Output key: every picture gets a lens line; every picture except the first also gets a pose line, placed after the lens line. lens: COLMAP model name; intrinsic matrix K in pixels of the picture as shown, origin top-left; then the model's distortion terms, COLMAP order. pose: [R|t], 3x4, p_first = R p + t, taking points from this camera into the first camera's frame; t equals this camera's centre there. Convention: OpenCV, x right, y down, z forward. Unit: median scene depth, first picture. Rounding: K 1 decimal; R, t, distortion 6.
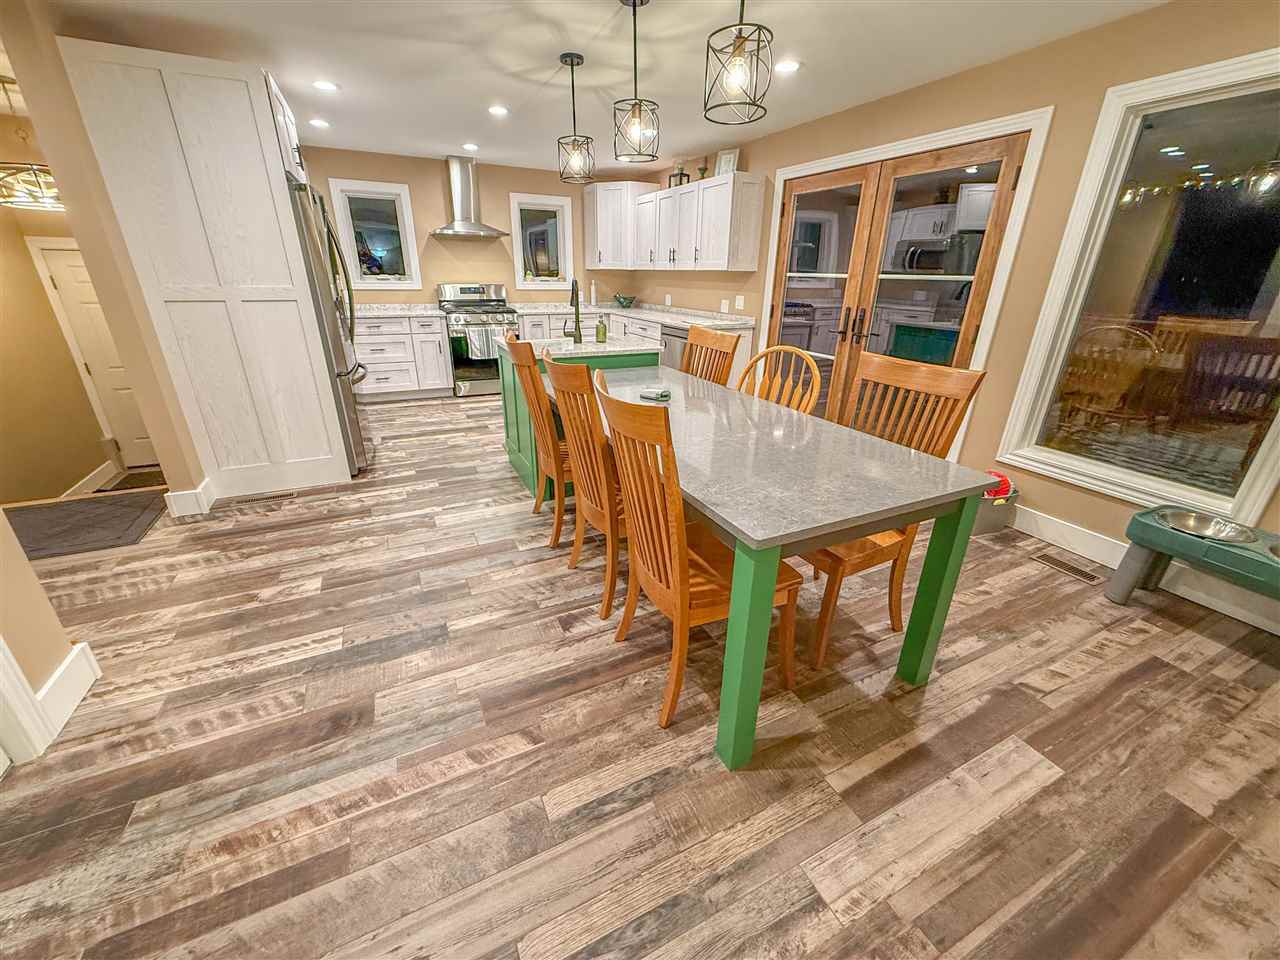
lens RADIAL K [[506.8, 0, 637.8], [0, 506.8, 480.2], [0, 0, 1]] dist [-0.000026, -0.000167]
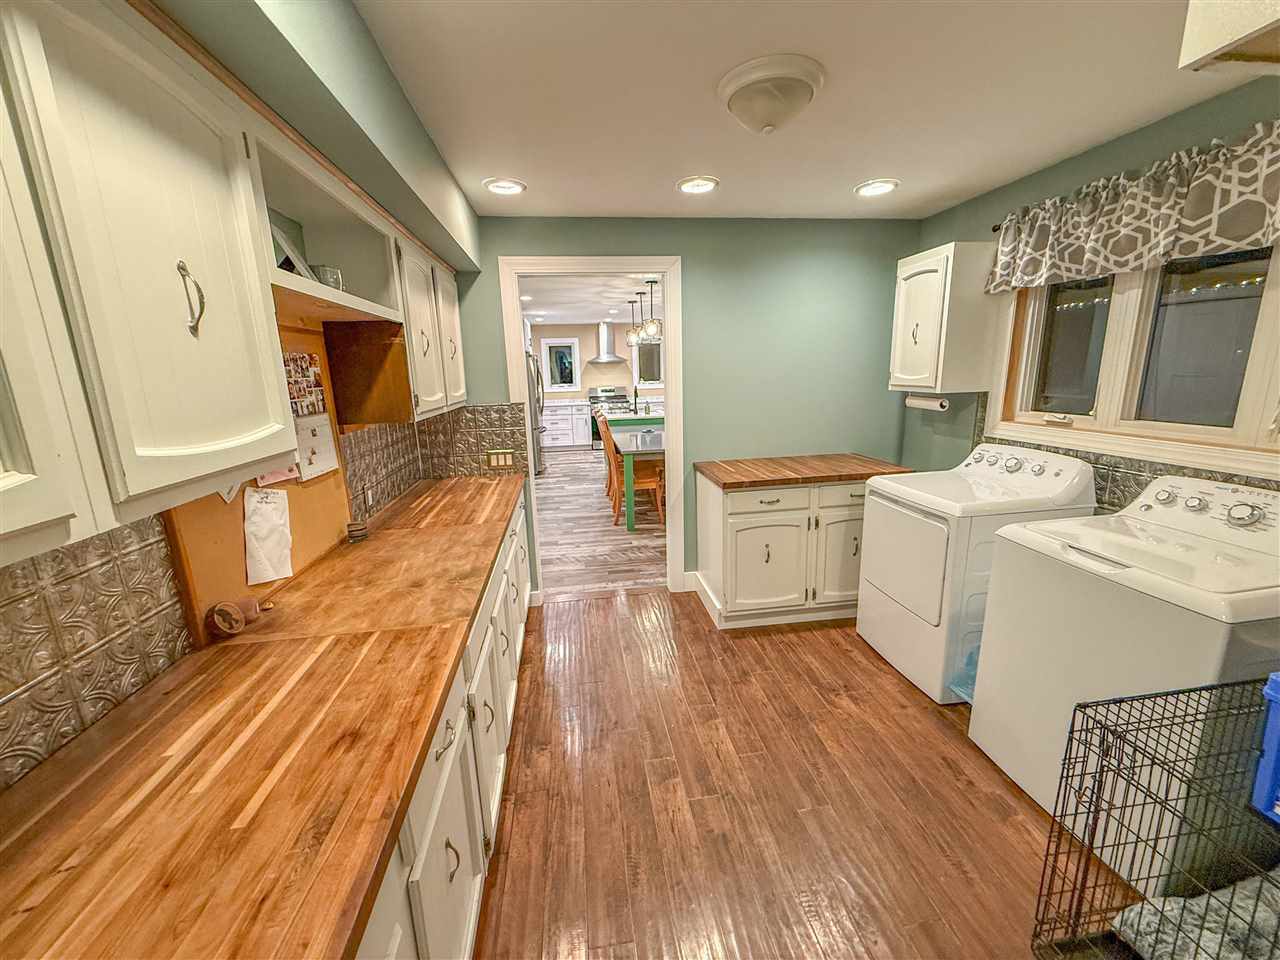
lens RADIAL K [[506.8, 0, 637.8], [0, 506.8, 480.2], [0, 0, 1]] dist [-0.000026, -0.000167]
pose [[0.949418, 0.024864, -0.313030, 0.477746], [-0.077472, 0.984593, -0.156765, 0.284773], [0.304310, 0.173087, 0.936716, -0.802863]]
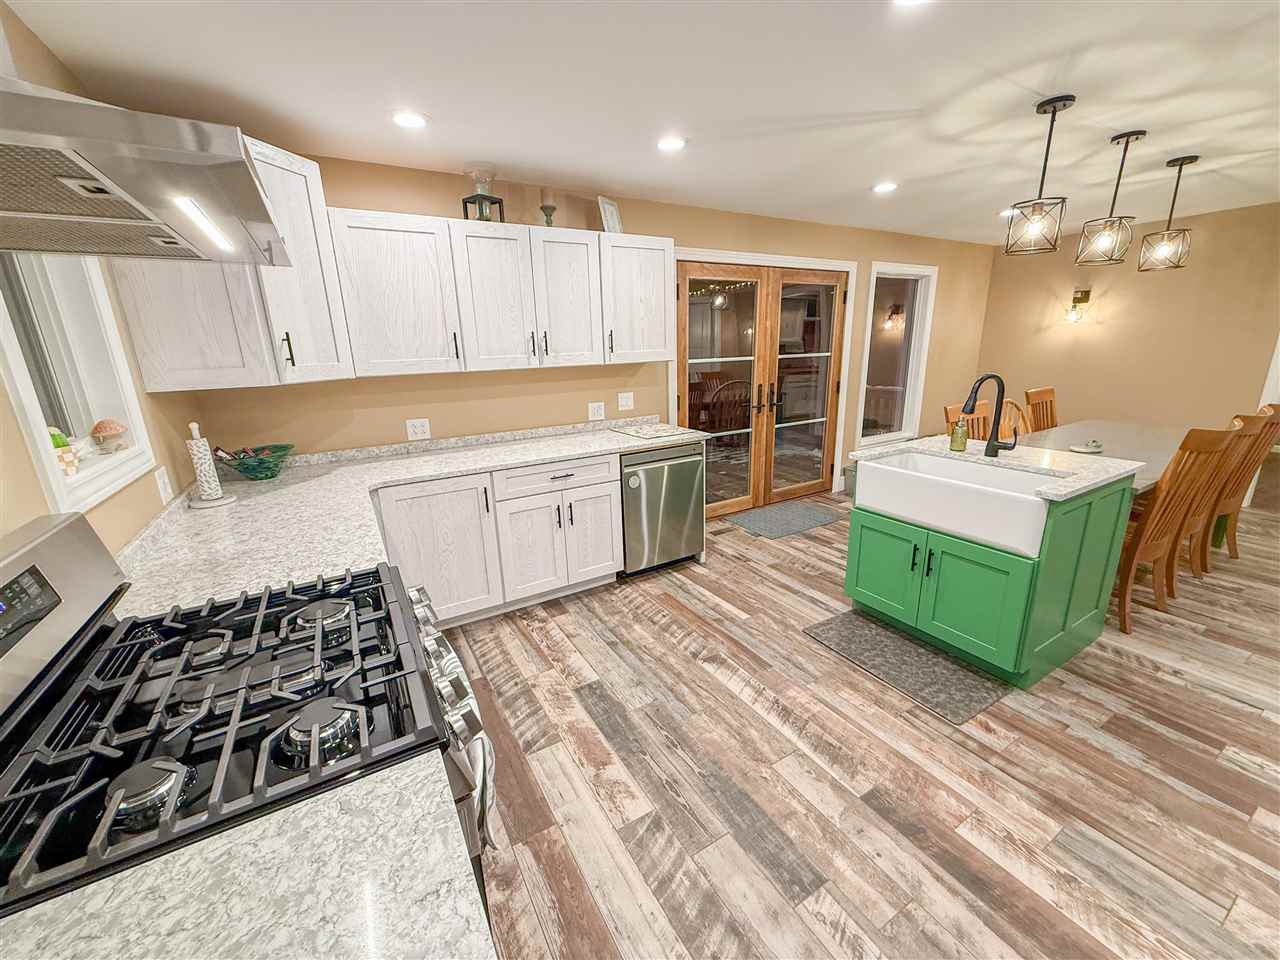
lens RADIAL K [[506.8, 0, 637.8], [0, 506.8, 480.2], [0, 0, 1]] dist [-0.000026, -0.000167]
pose [[-0.080405, -0.273086, 0.958624, -0.675056], [0.404987, 0.869826, 0.281758, -0.558293], [-0.910780, 0.410885, 0.040657, 1.234466]]
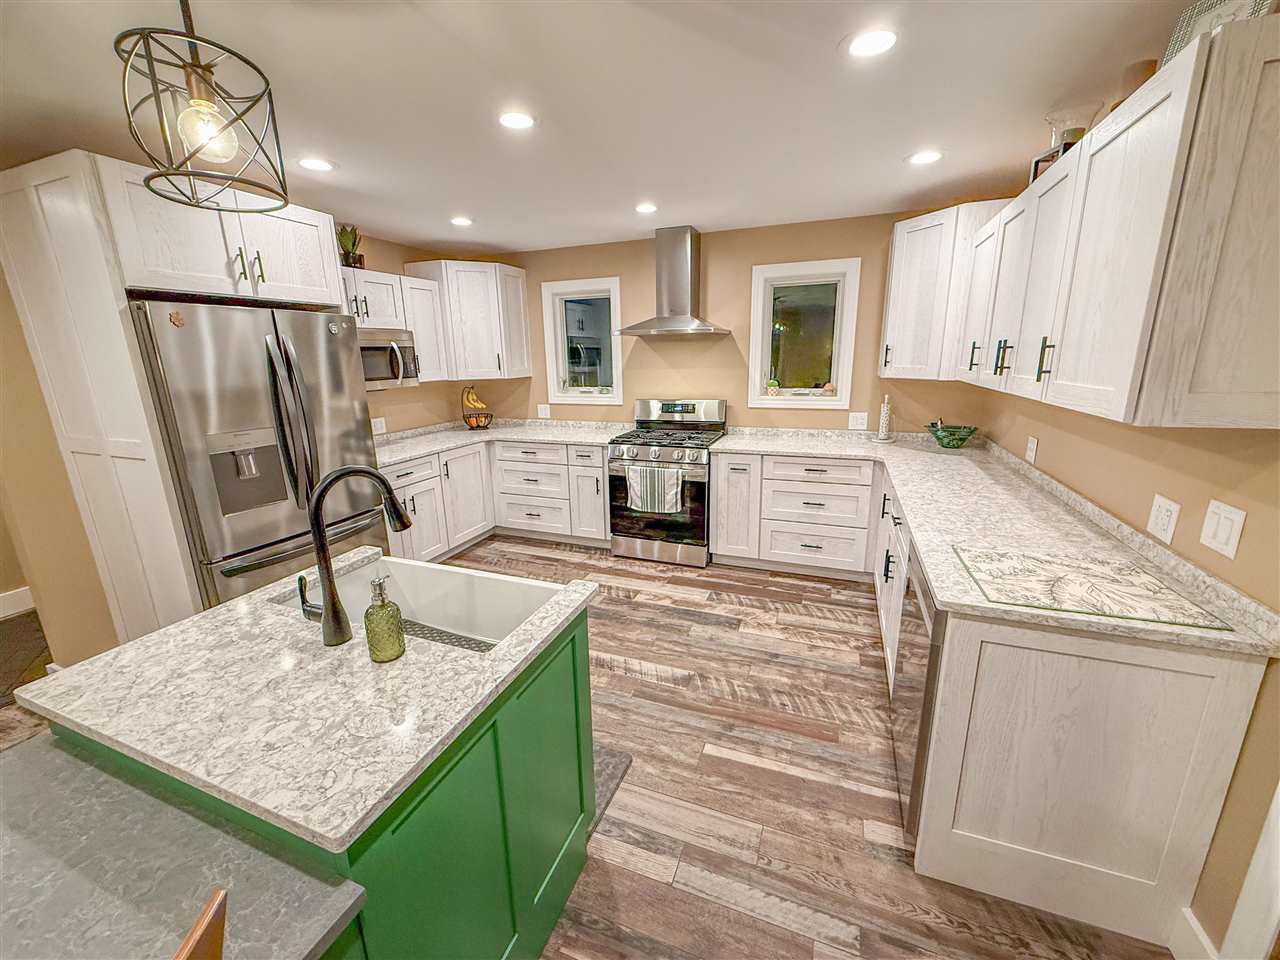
lens RADIAL K [[506.8, 0, 637.8], [0, 506.8, 480.2], [0, 0, 1]] dist [-0.000026, -0.000167]
pose [[0.678264, 0.150264, -0.719291, 0.223056], [-0.252818, 0.966828, -0.036421, -0.355823], [0.689958, 0.206553, 0.693754, 0.742939]]
